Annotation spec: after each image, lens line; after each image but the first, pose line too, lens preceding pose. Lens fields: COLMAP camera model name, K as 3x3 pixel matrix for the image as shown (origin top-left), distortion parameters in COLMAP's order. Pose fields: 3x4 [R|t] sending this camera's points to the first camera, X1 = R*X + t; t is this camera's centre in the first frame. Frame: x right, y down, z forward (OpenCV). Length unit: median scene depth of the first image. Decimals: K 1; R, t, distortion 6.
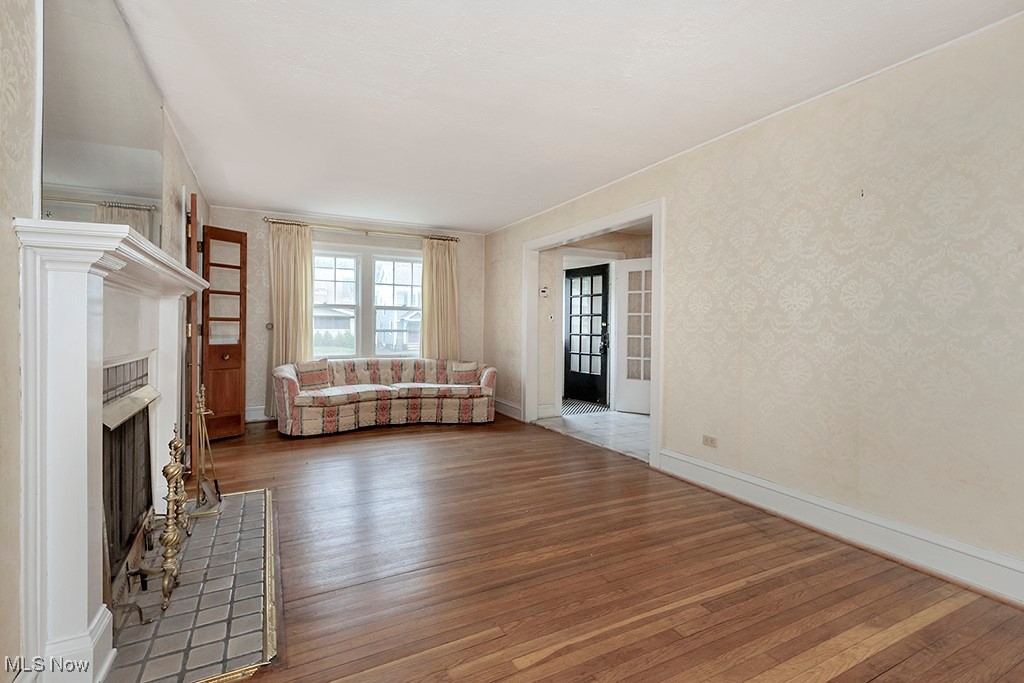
lens RADIAL K [[463.5, 0, 505.5], [0, 463.5, 332.7], [0, 0, 1]] dist [0.002039, -0.001798]
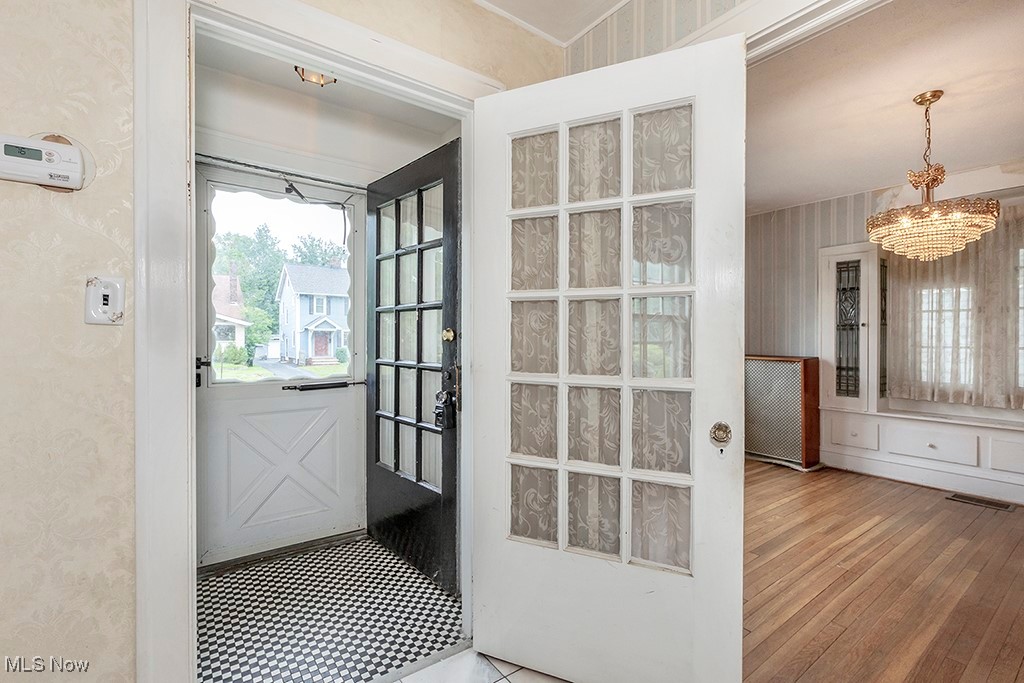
lens RADIAL K [[463.5, 0, 515.8], [0, 463.5, 339.1], [0, 0, 1]] dist [0.002039, -0.001798]
pose [[0.987962, -0.012384, 0.154203, 0.208118], [0.013190, 0.999904, -0.004207, -0.013220], [-0.154136, 0.006190, 0.988030, 0.677159]]
